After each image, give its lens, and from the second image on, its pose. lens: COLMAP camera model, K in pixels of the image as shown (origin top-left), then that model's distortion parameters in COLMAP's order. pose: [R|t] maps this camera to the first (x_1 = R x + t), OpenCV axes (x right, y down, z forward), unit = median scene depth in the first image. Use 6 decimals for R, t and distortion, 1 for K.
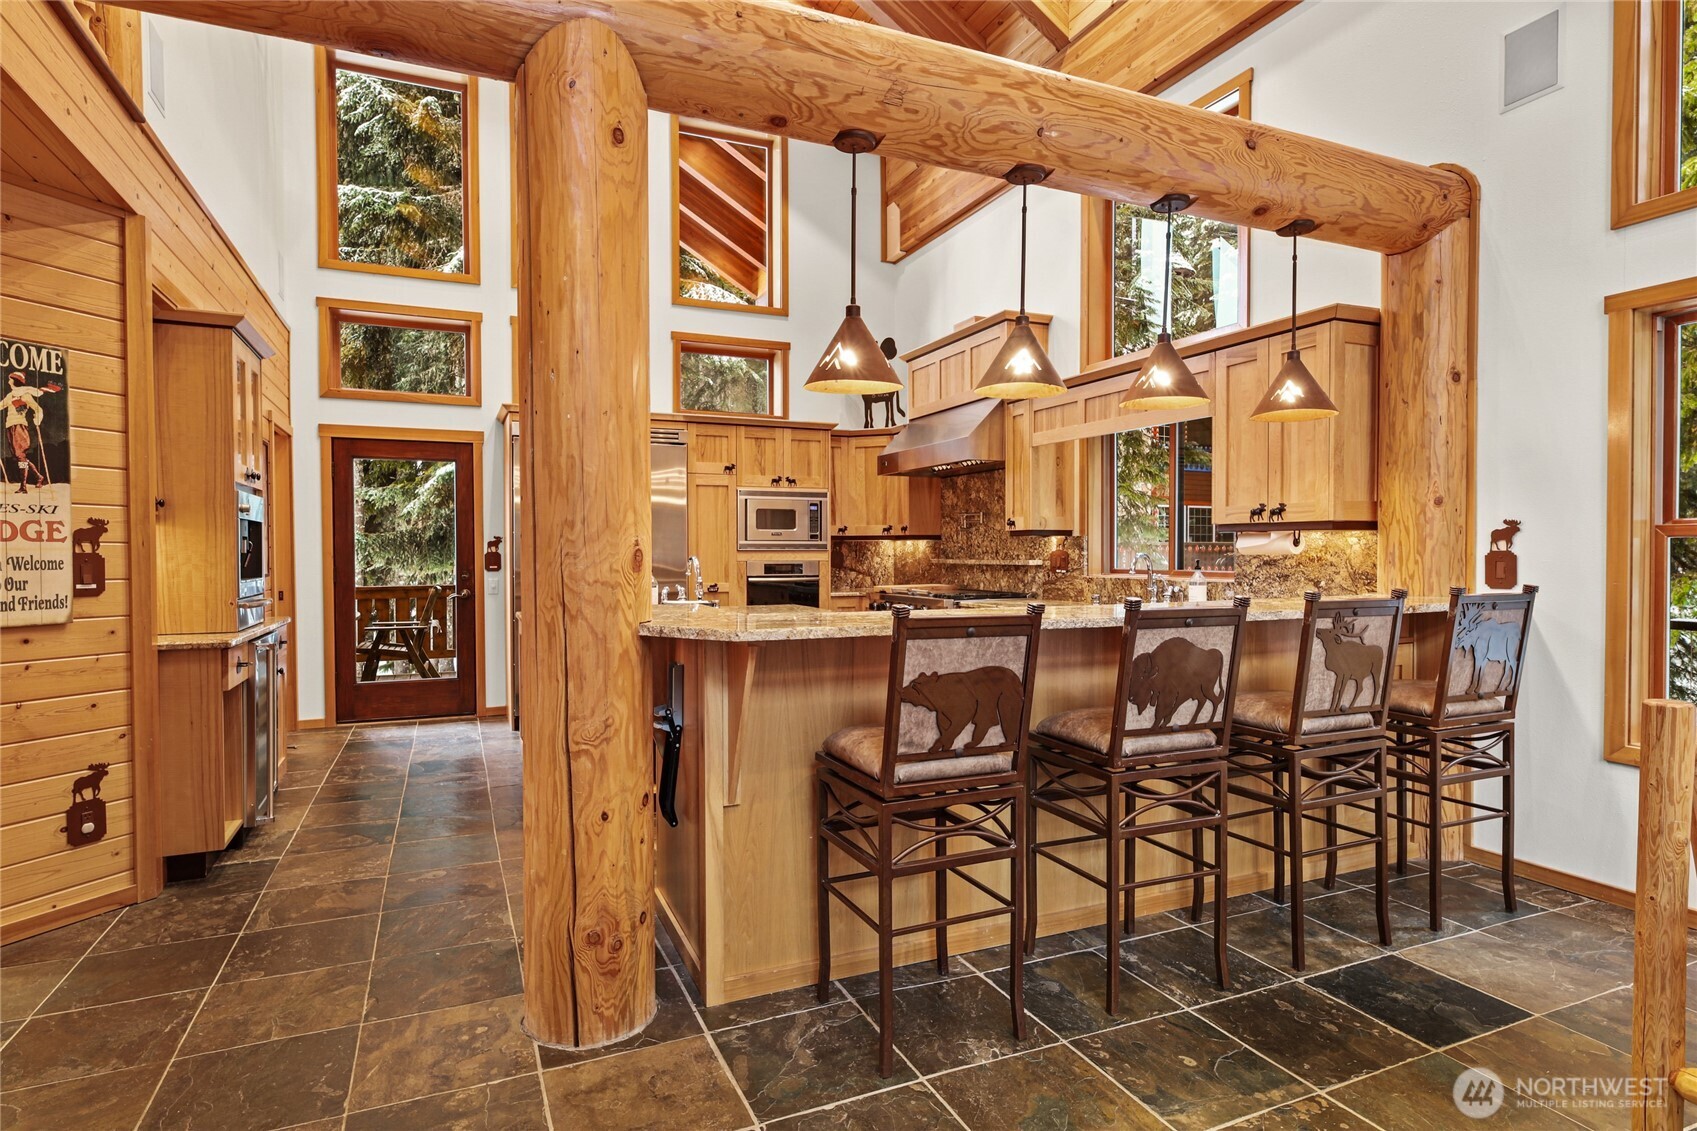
lens RADIAL K [[900.7, 0, 842.4], [0, 900.7, 568.0], [0, 0, 1]] dist [0.003638, -0.000914]
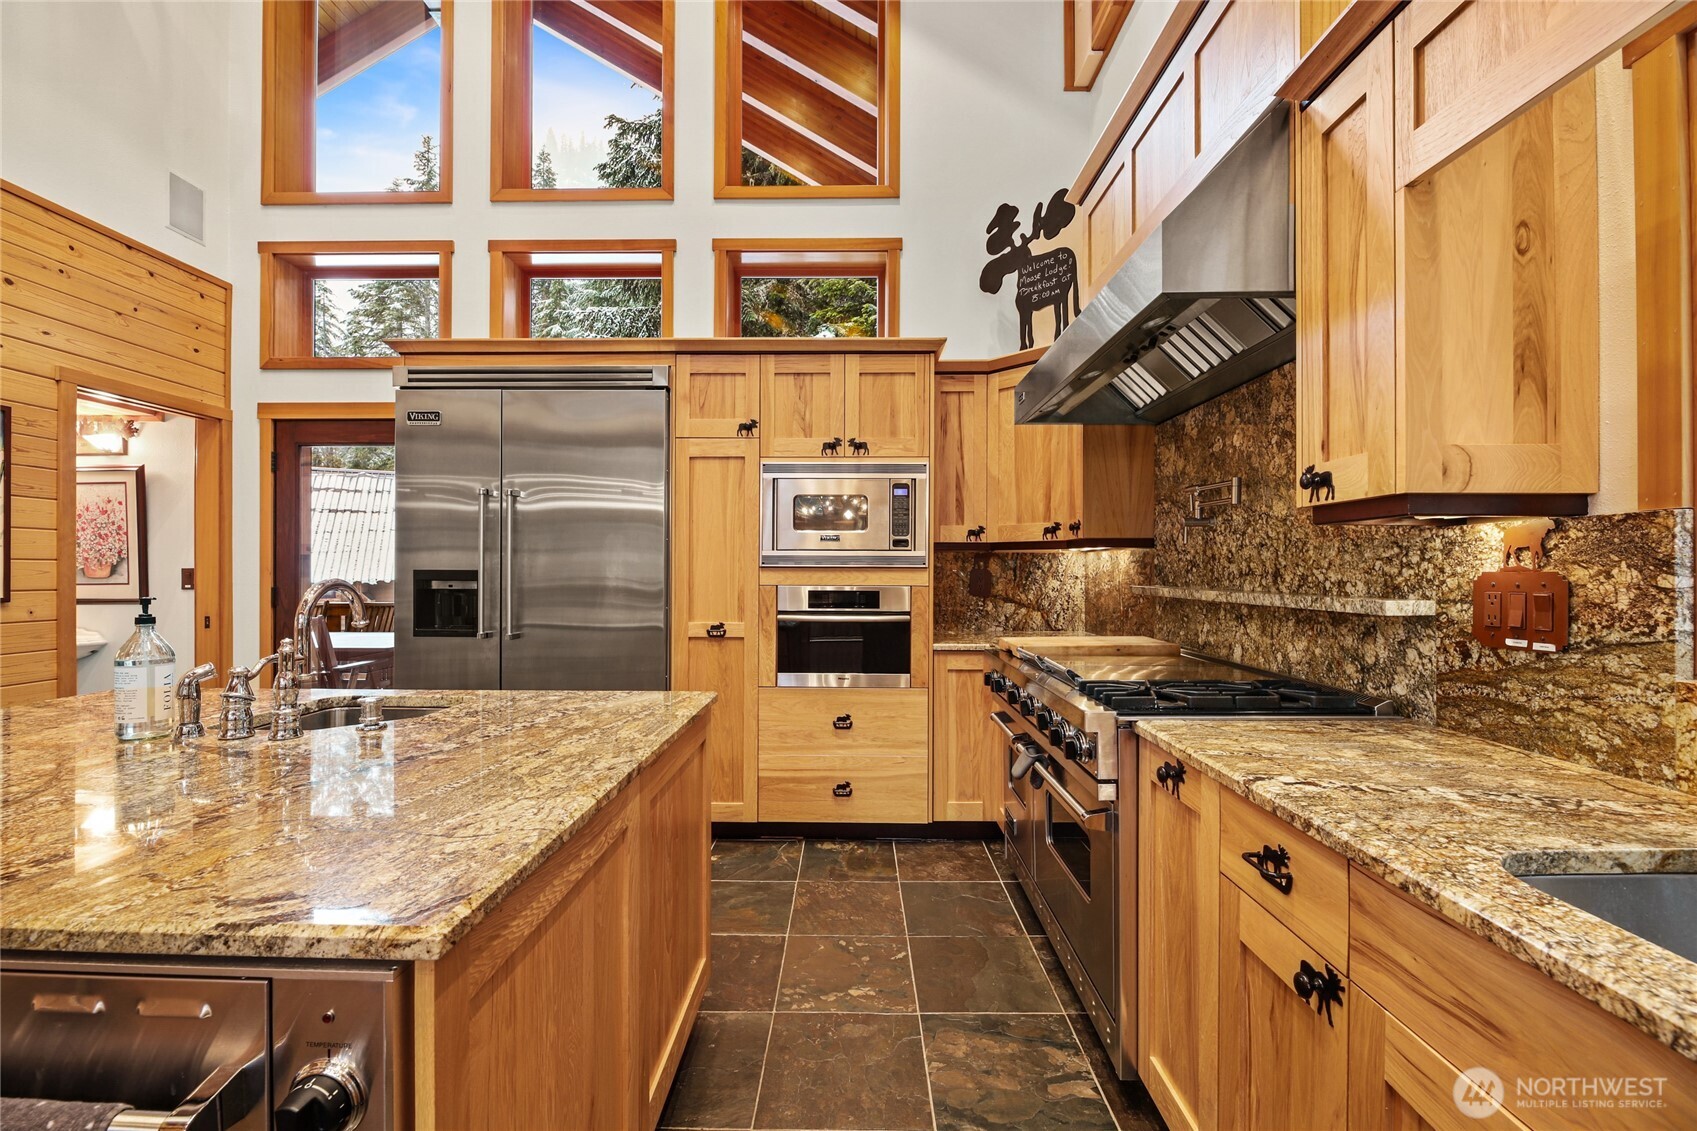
lens RADIAL K [[688.1, 0, 842.7], [0, 688.1, 570.0], [0, 0, 1]] dist [0.001596, -0.005895]
pose [[0.910179, 0.005688, -0.414176, 0.143257], [-0.012463, 0.999829, -0.013658, -0.014735], [0.414027, 0.017593, 0.910095, 0.751107]]
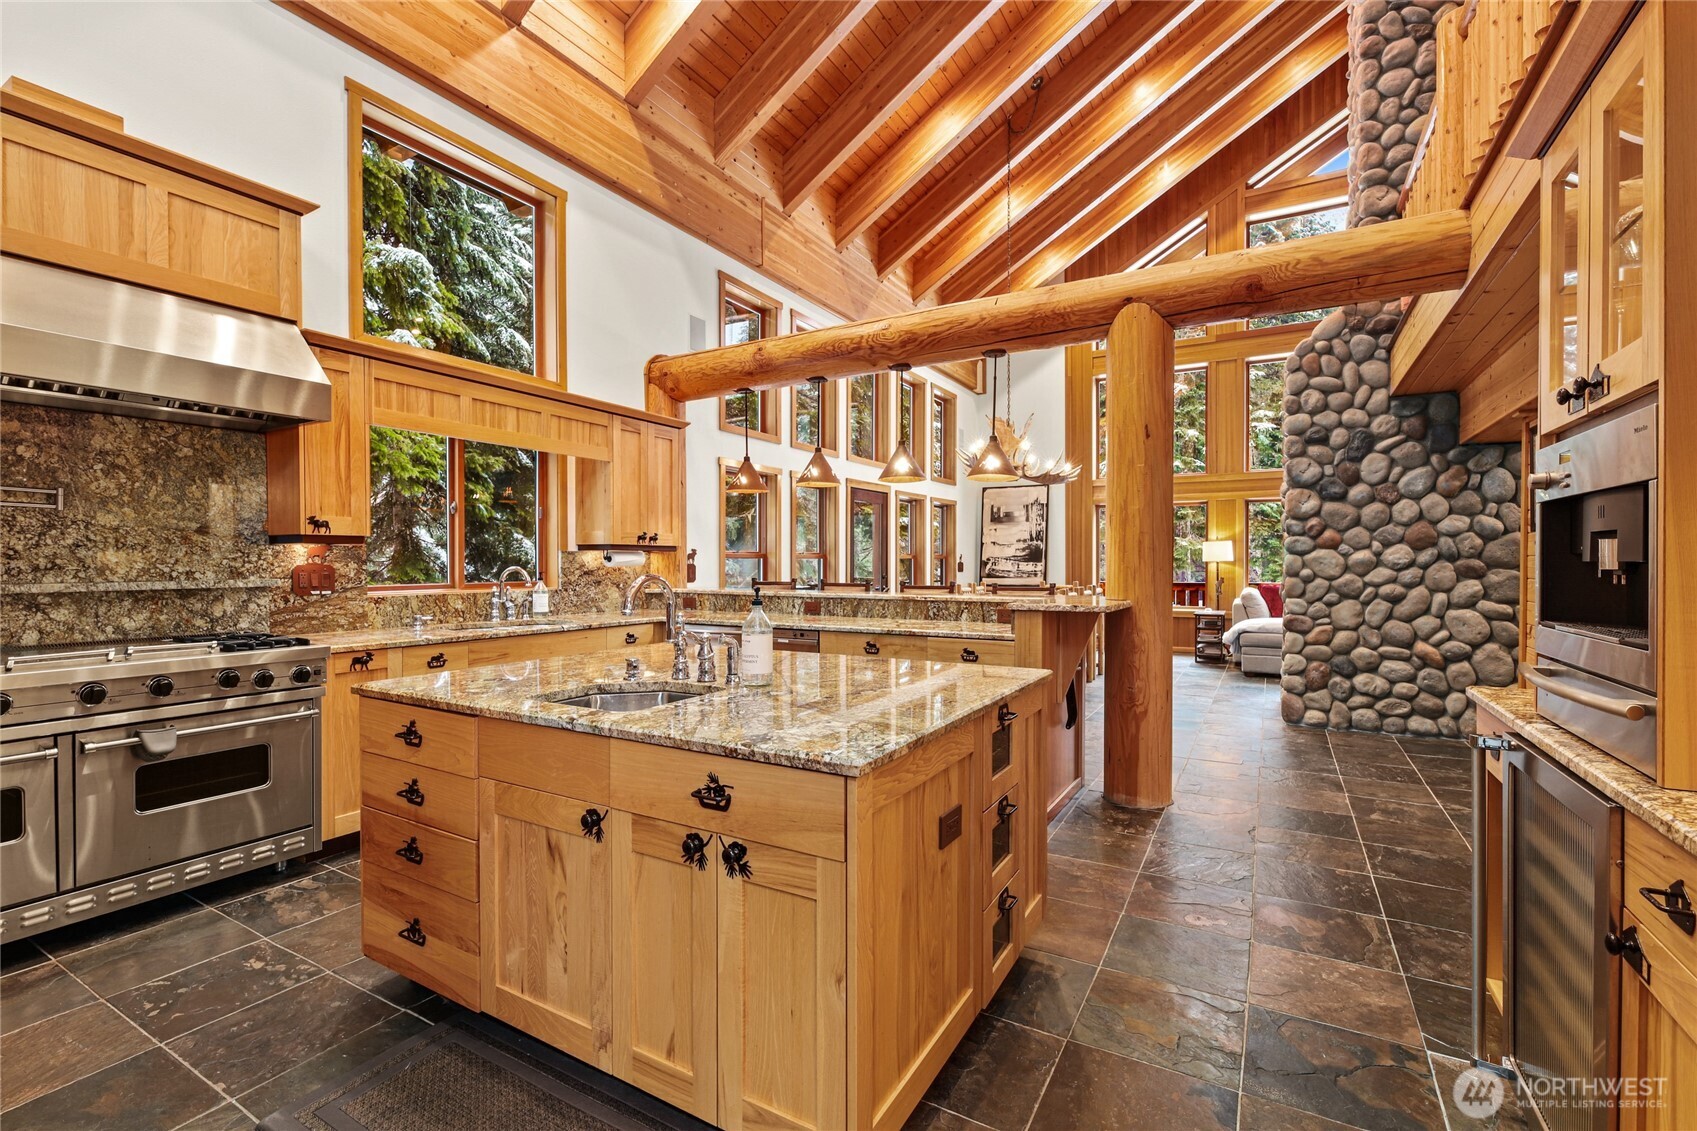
lens RADIAL K [[748.2, 0, 844.3], [0, 748.2, 568.5], [0, 0, 1]] dist [0.000033, -0.001386]
pose [[-0.595301, -0.005175, 0.803486, -0.520436], [0.016711, 0.999683, 0.018820, -0.021136], [-0.803329, 0.024630, -0.595026, 1.063770]]
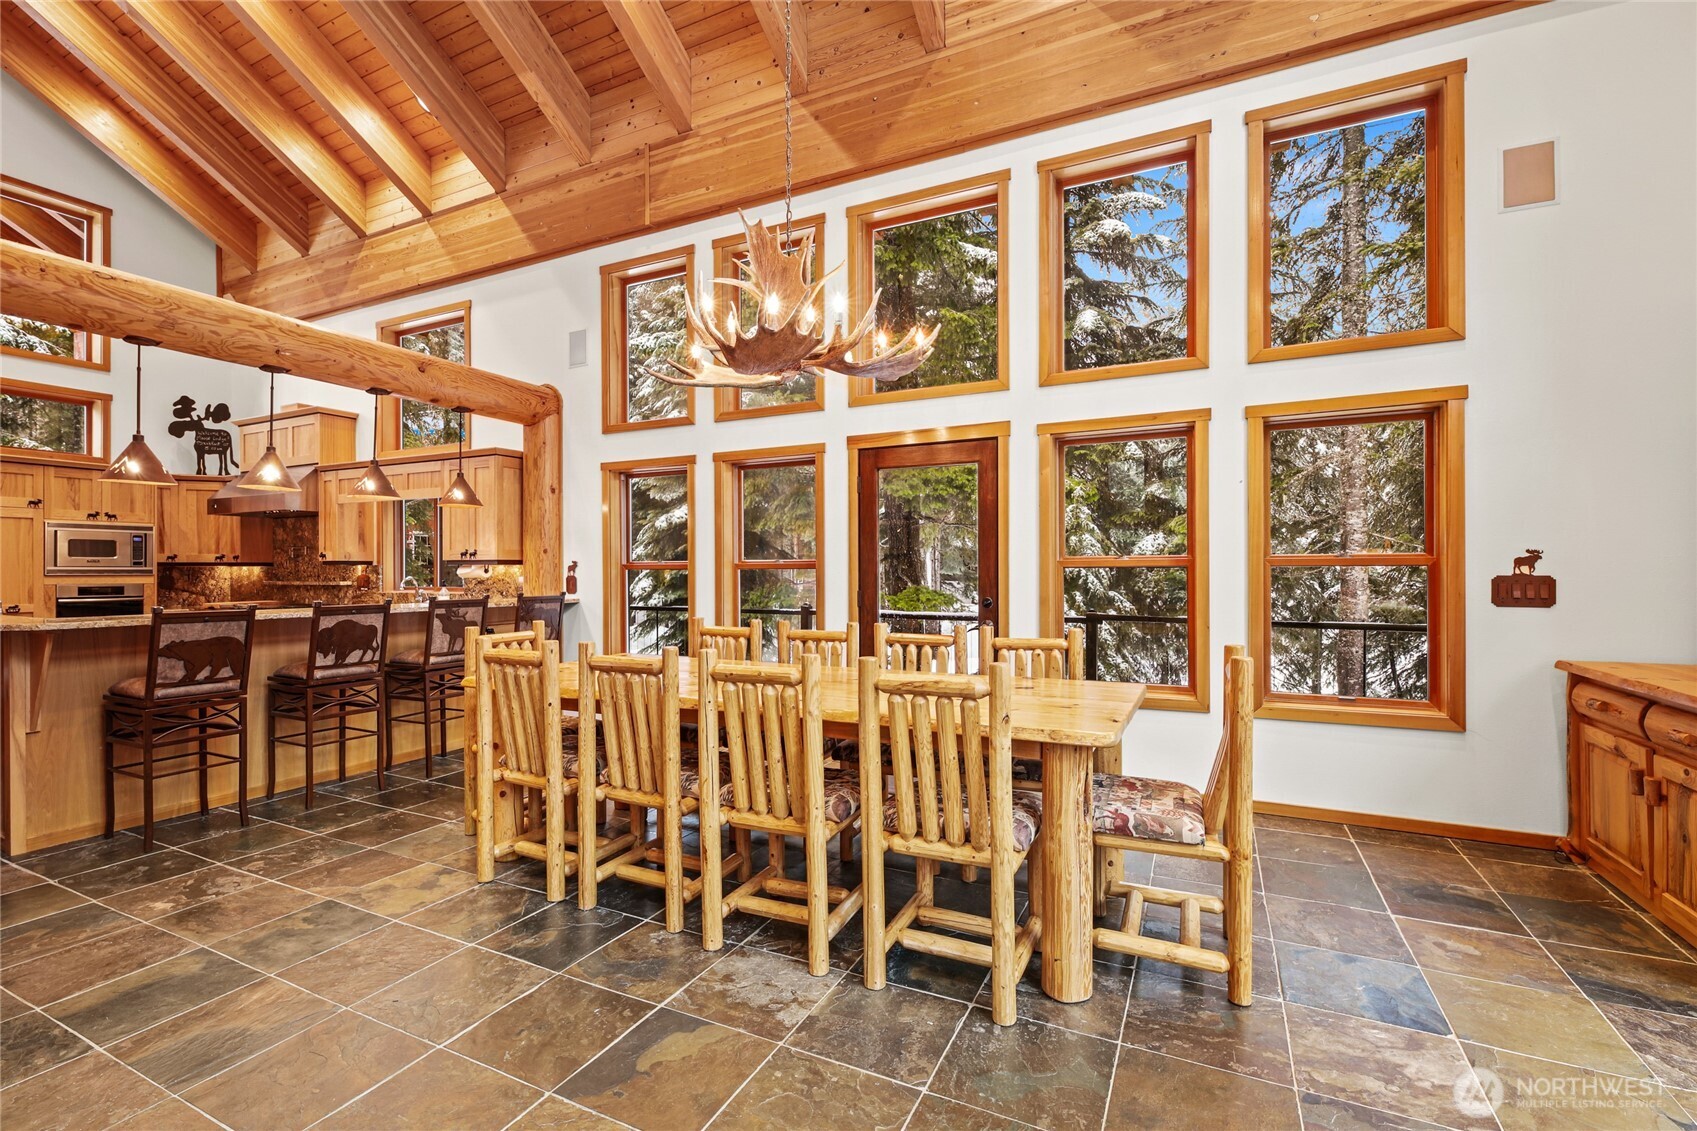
lens RADIAL K [[748.2, 0, 844.3], [0, 748.2, 568.5], [0, 0, 1]] dist [0.000033, -0.001386]
pose [[0.765349, 0.001648, 0.643614, 0.059949], [0.012885, 0.999757, -0.017882, 0.002218], [-0.643487, 0.021979, 0.765142, -0.451278]]
